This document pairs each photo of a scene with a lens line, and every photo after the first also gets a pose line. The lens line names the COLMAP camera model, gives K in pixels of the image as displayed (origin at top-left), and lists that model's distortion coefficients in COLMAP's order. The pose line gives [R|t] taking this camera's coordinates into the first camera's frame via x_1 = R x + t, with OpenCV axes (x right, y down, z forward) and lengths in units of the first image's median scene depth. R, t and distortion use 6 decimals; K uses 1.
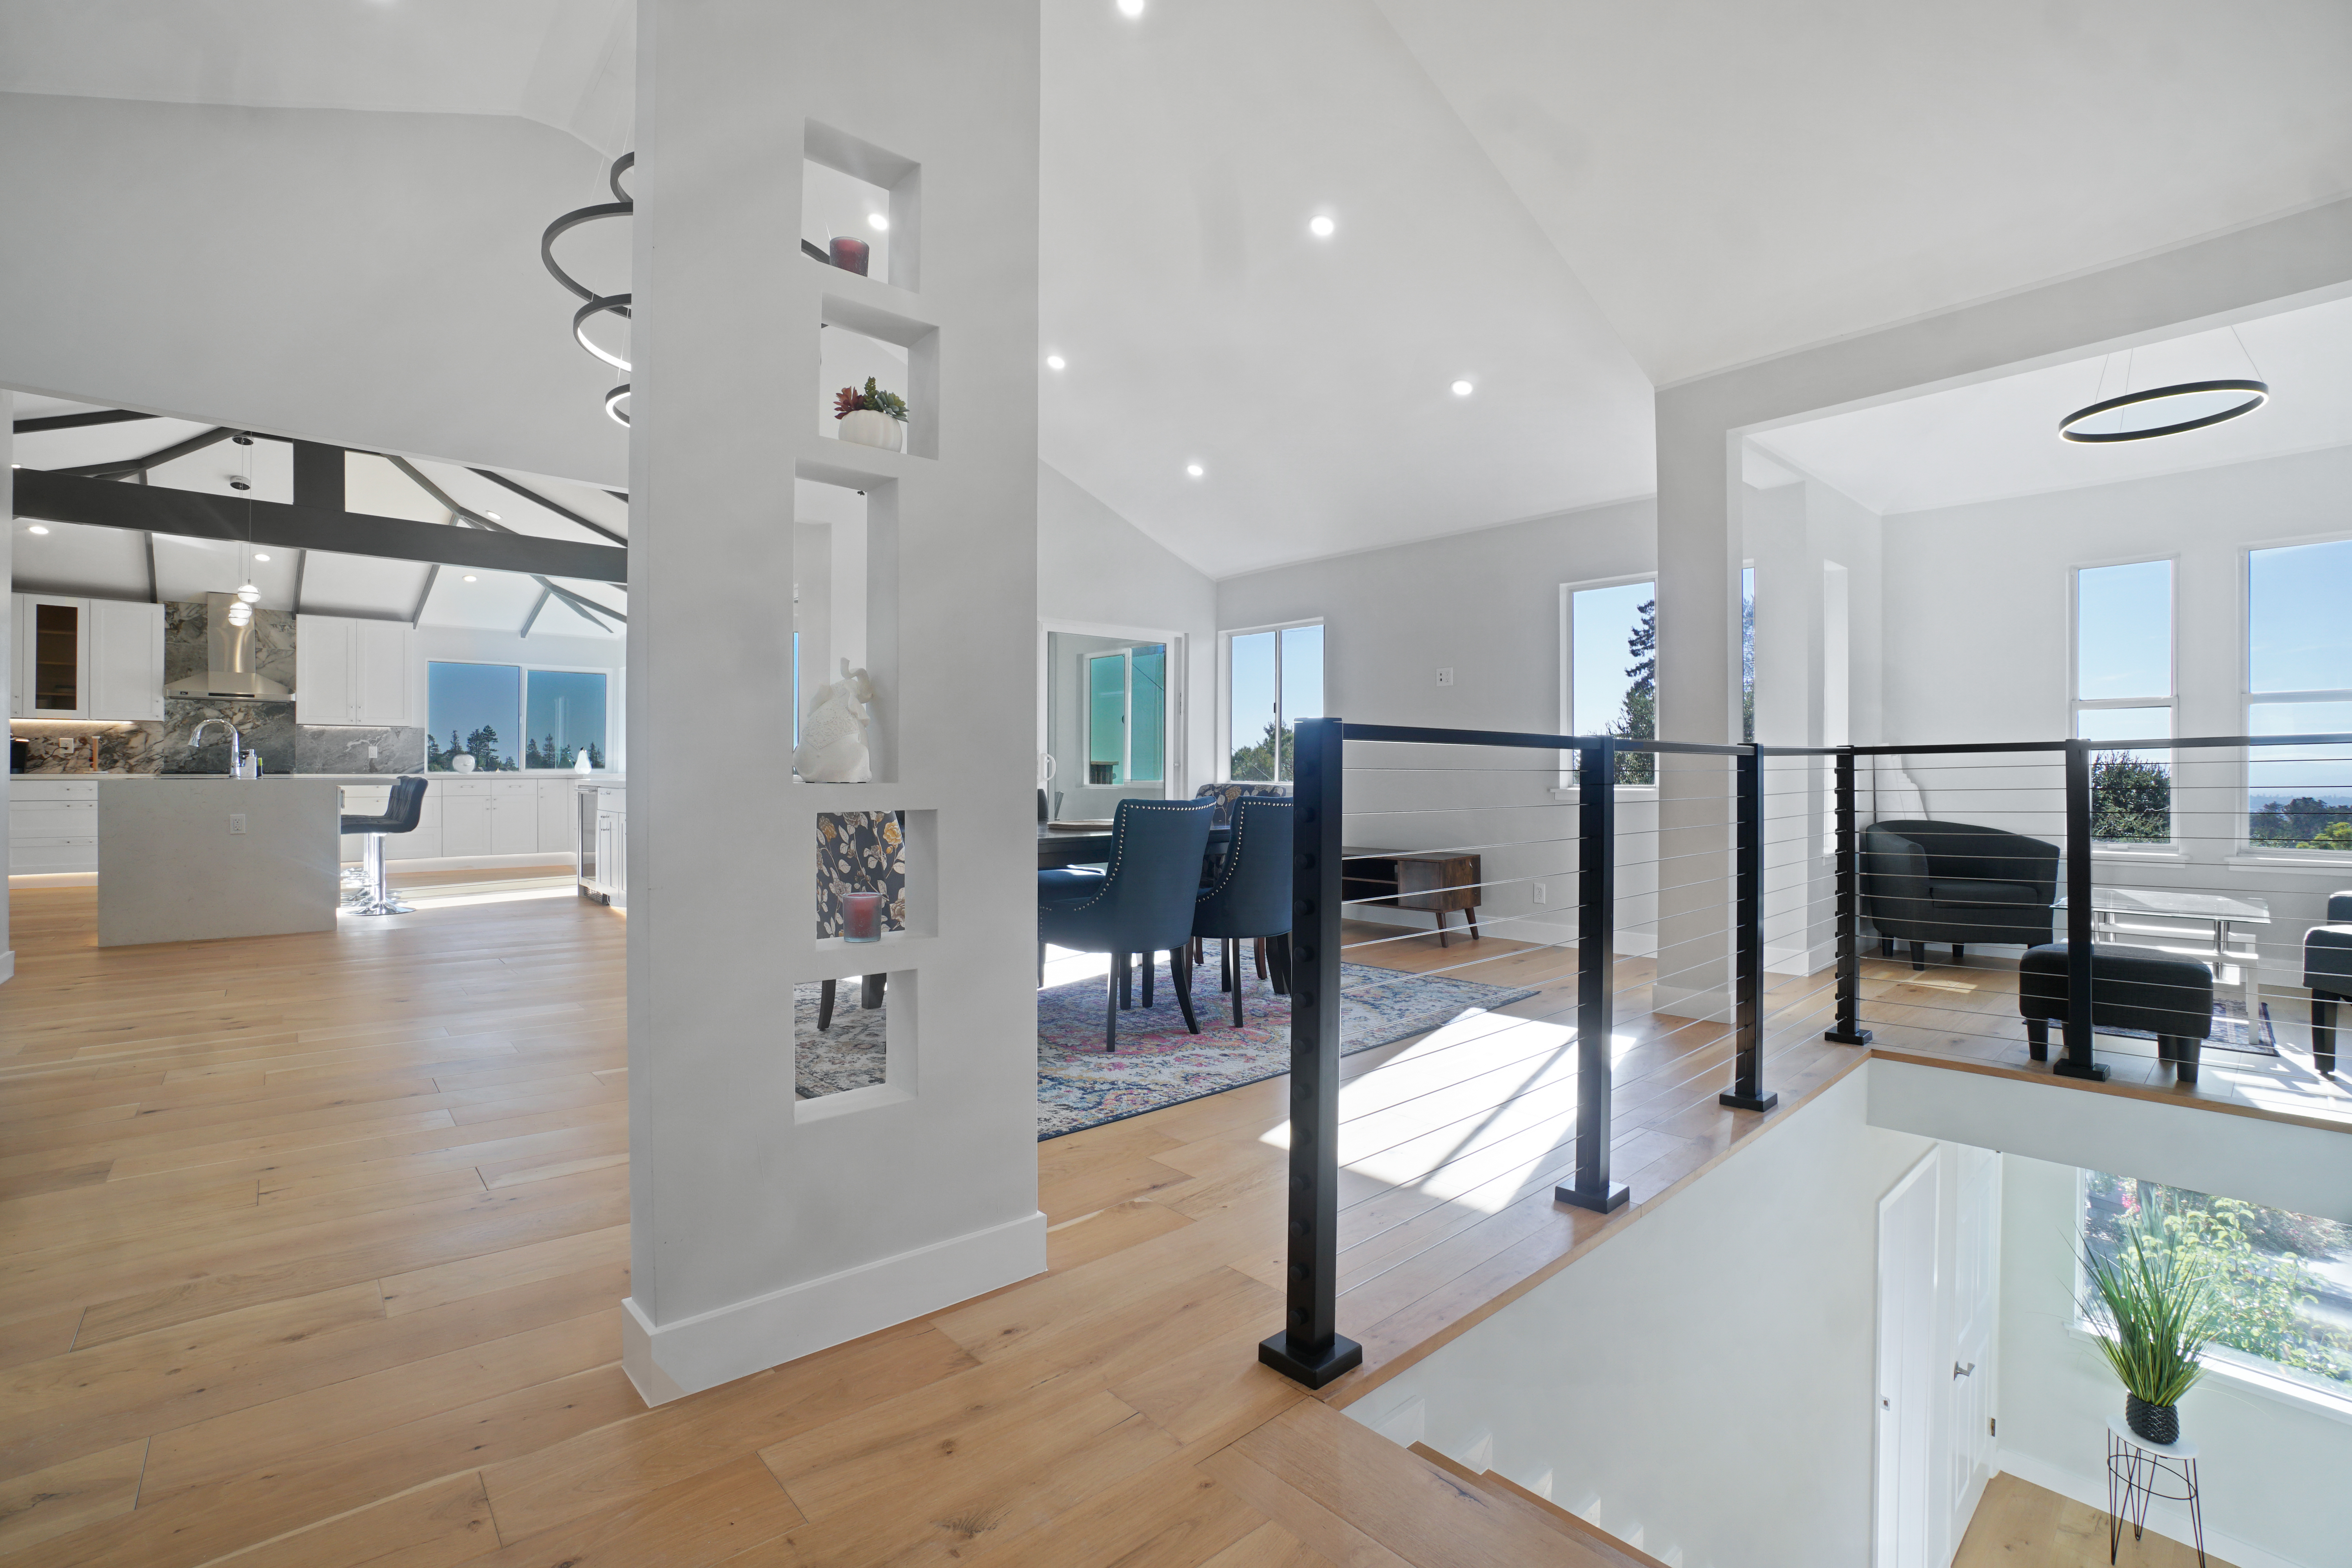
lens RADIAL K [[1057.5, 0, 1176.0], [0, 1057.5, 784.0], [0, 0, 1]] dist [-0.021218, -0.000023]
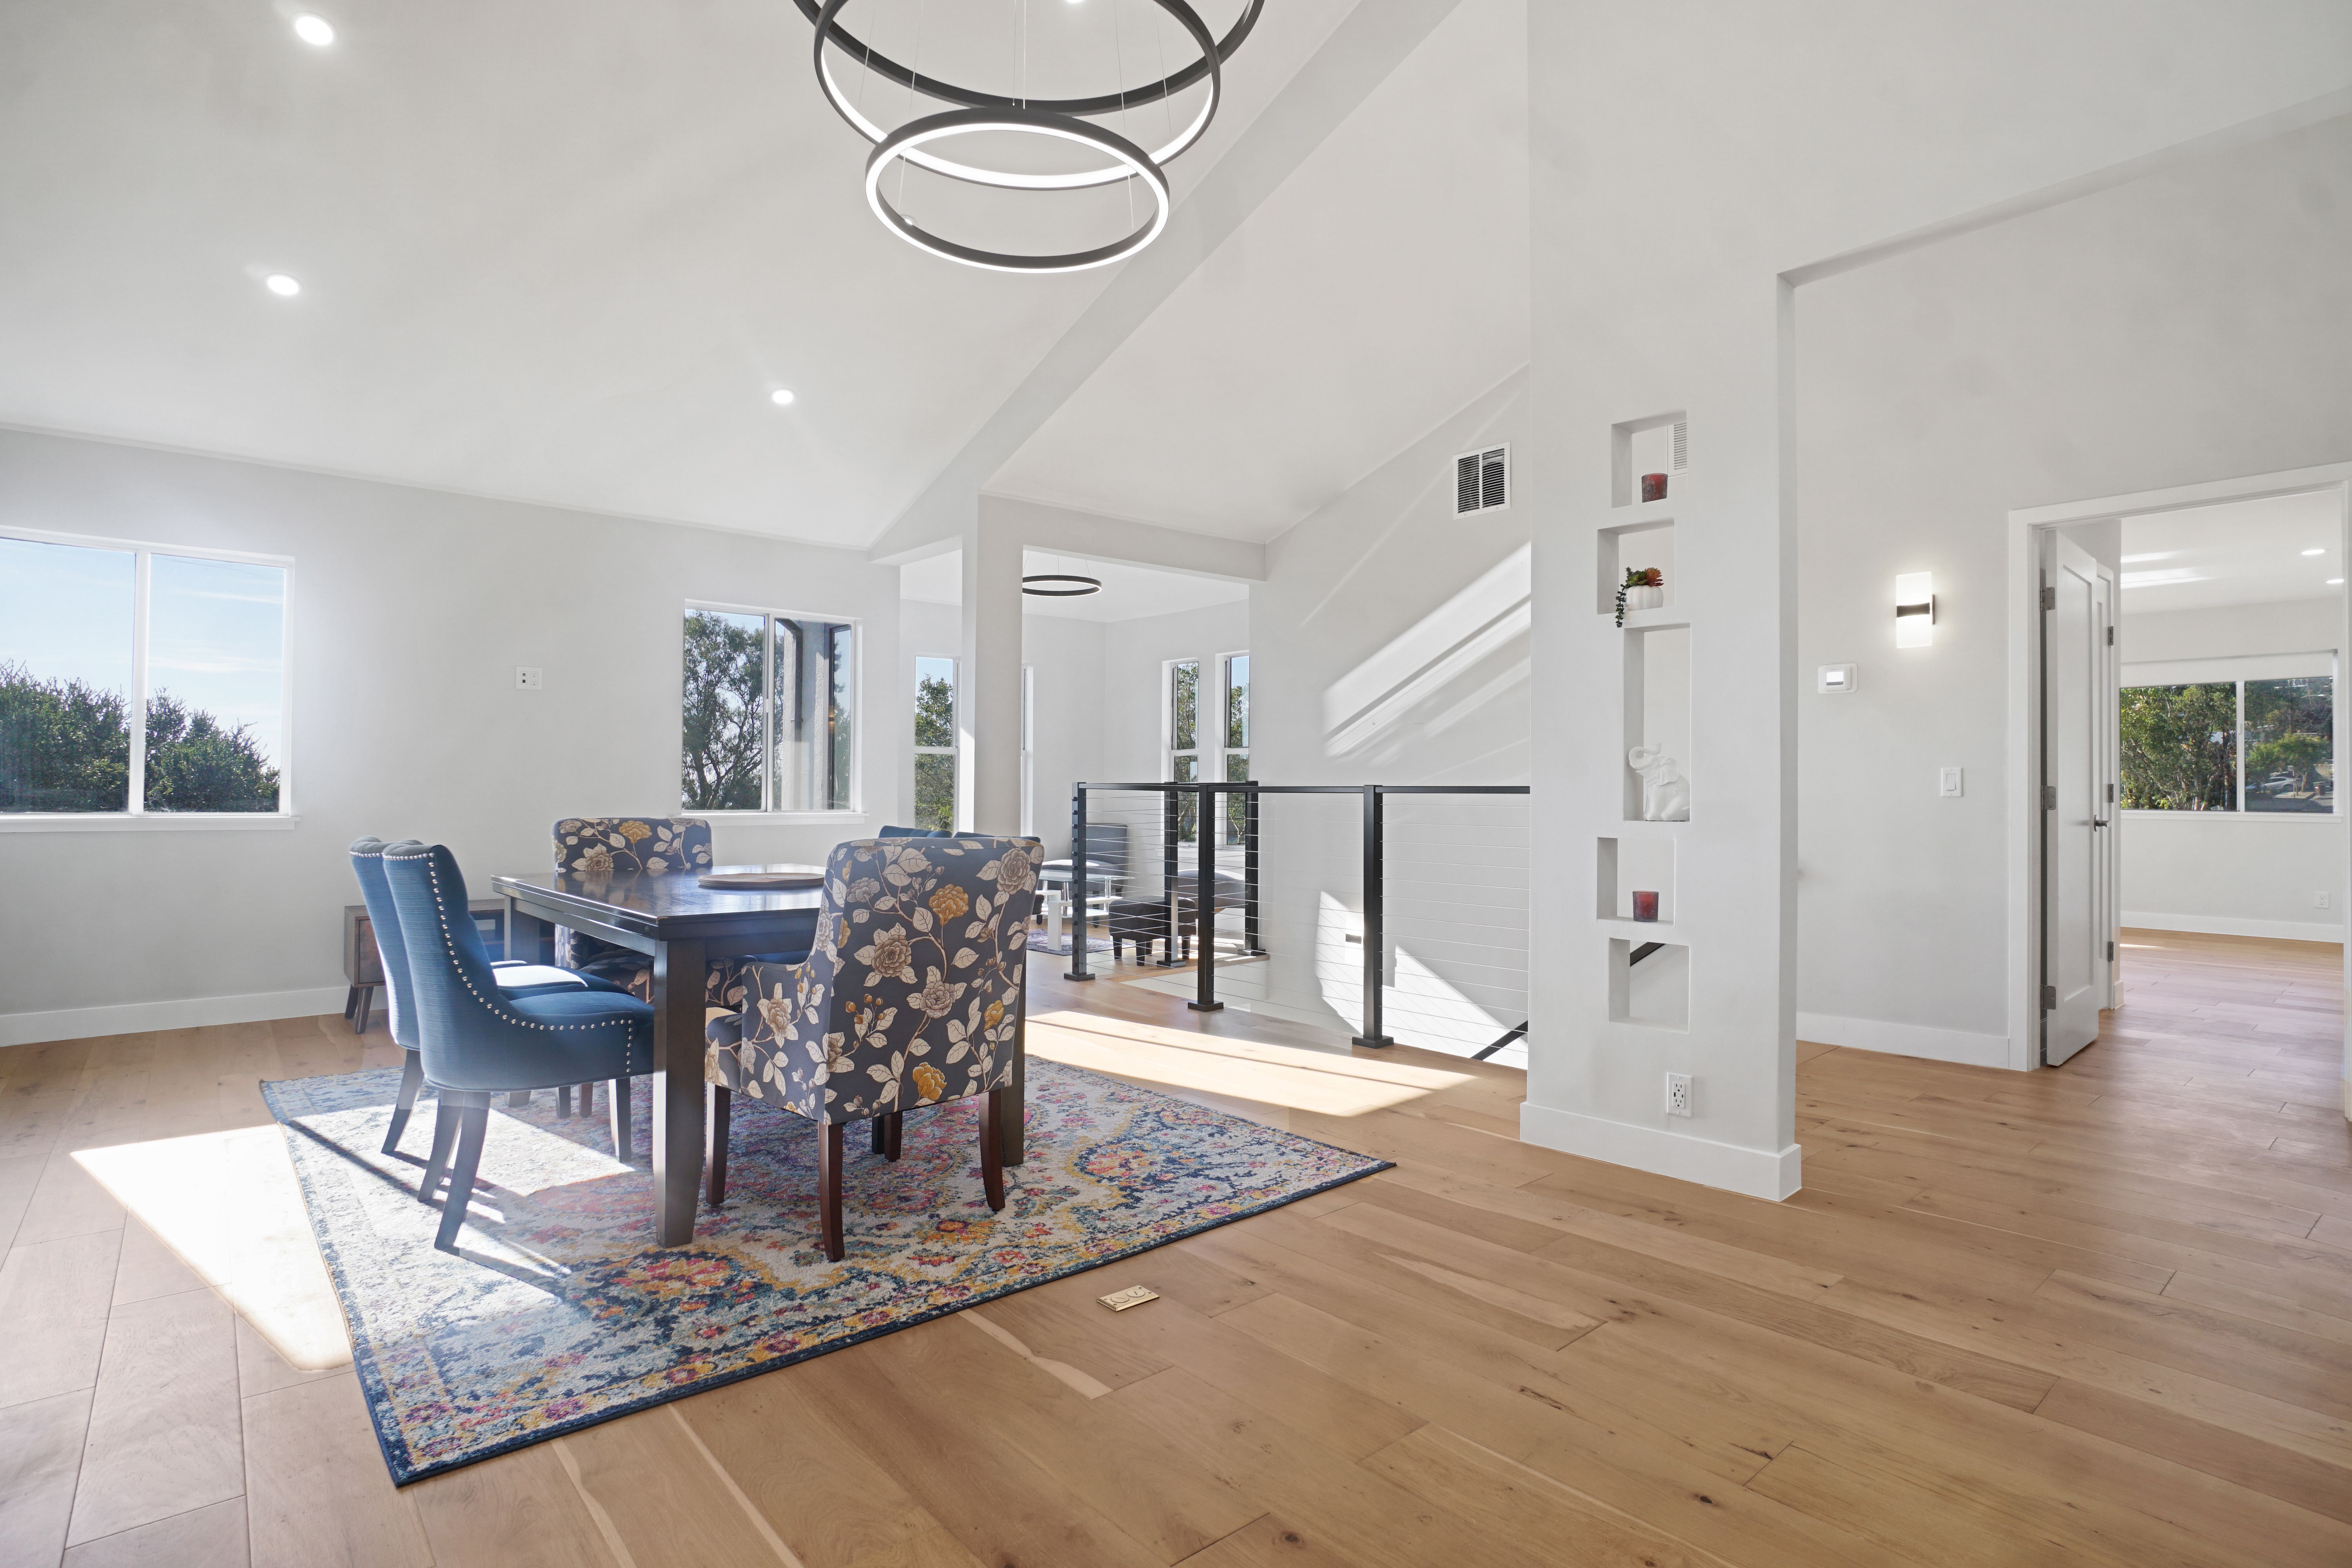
lens RADIAL K [[1121.1, 0, 1176.0], [0, 1121.1, 784.0], [0, 0, 1]] dist [-0.002252, -0.000502]
pose [[0.018071, 0.007095, 0.999812, -1.071552], [0.000644, 0.999975, -0.007108, -0.027013], [-0.999836, 0.000773, 0.018066, 0.902147]]
